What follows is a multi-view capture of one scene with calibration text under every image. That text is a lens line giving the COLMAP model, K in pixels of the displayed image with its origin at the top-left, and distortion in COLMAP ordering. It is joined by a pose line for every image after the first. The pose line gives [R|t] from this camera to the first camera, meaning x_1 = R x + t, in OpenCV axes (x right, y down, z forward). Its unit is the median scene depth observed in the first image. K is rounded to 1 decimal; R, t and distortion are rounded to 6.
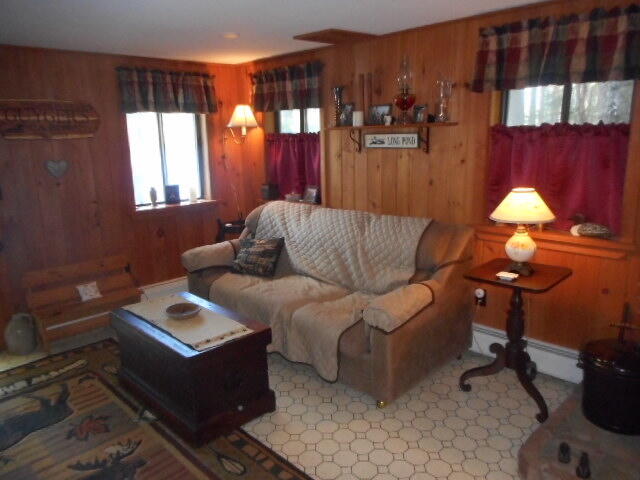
lens RADIAL K [[473.6, 0, 316.0], [0, 473.6, 243.6], [0, 0, 1]] dist [0.000716, -0.011868]
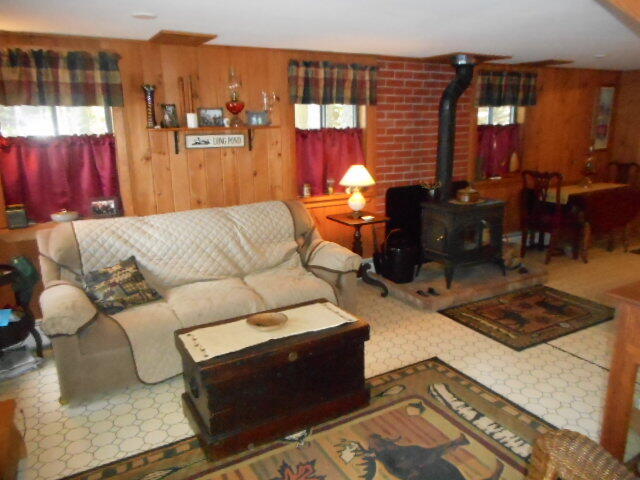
lens RADIAL K [[473.6, 0, 318.4], [0, 473.6, 245.3], [0, 0, 1]] dist [0.000716, -0.011868]
pose [[0.265647, -0.202752, 0.942509, -1.109681], [0.235561, 0.961653, 0.140477, -0.102858], [-0.934849, 0.184701, 0.303221, 0.611972]]
